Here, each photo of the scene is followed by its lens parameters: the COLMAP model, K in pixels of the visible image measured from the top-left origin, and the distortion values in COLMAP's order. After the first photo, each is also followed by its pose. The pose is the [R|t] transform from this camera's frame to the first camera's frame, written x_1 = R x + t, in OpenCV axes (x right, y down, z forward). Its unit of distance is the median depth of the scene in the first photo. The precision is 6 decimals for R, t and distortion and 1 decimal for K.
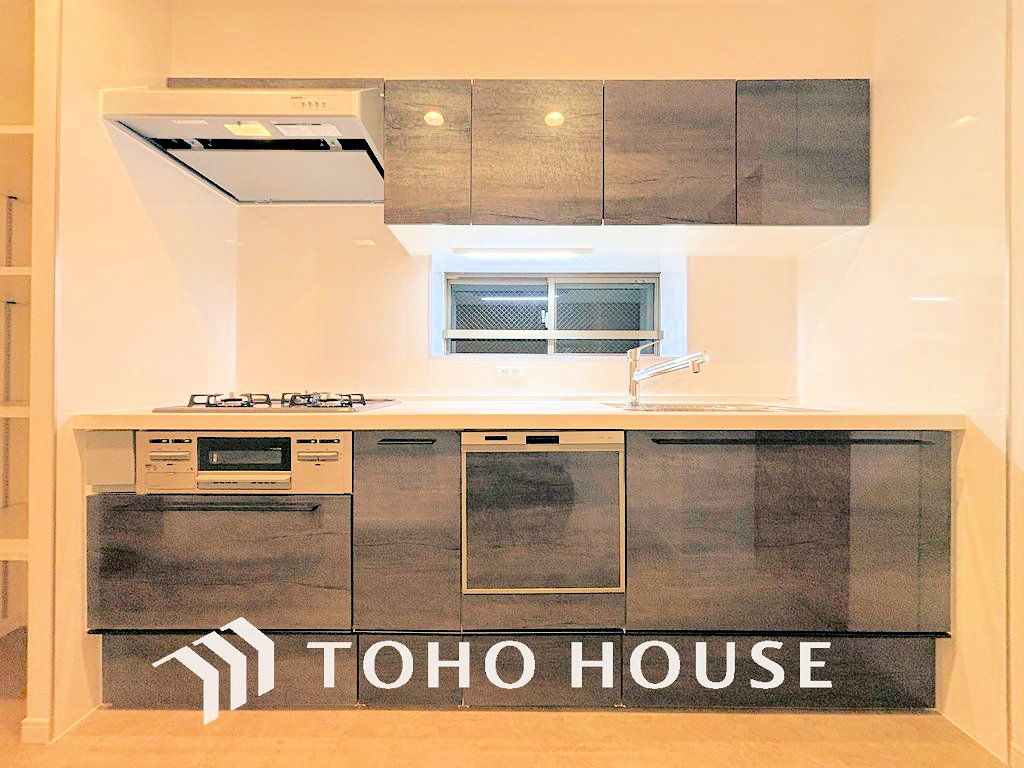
lens RADIAL K [[407.1, 0, 509.7], [0, 407.1, 380.4], [0, 0, 1]] dist [-0.002966, 0.000731]
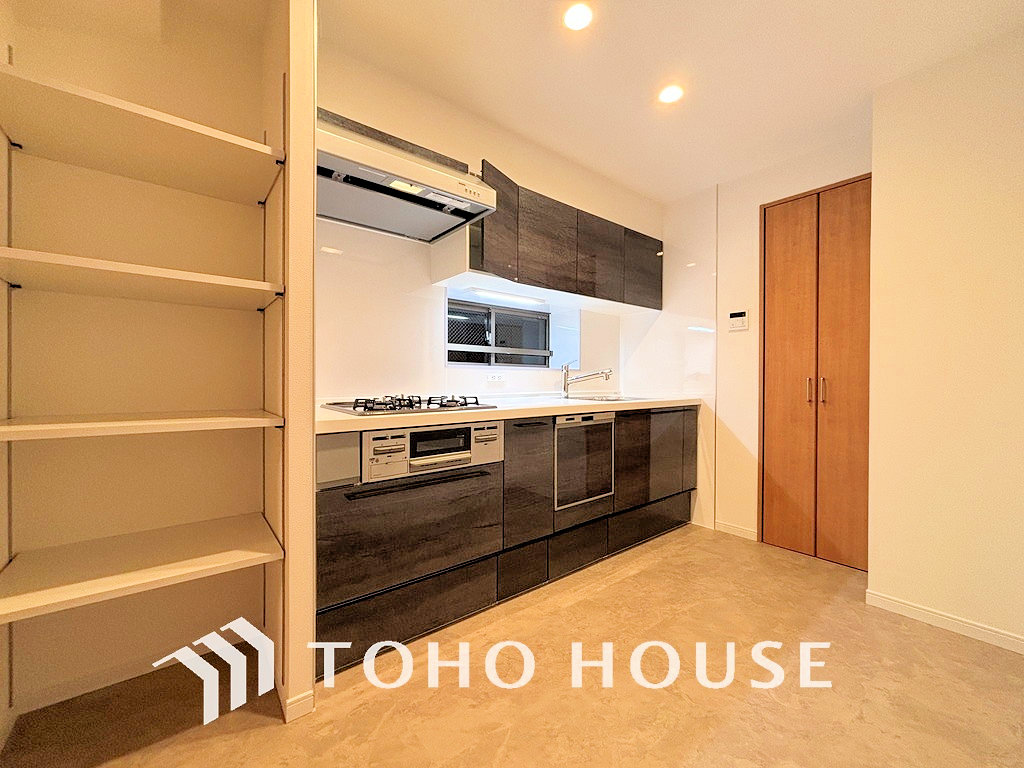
lens RADIAL K [[407.1, 0, 521.2], [0, 407.1, 384.4], [0, 0, 1]] dist [-0.002966, 0.000731]
pose [[0.769995, -0.006091, 0.638021, -1.306179], [-0.004766, 0.999872, 0.015298, -0.033692], [-0.638032, -0.014821, 0.769867, -0.216520]]
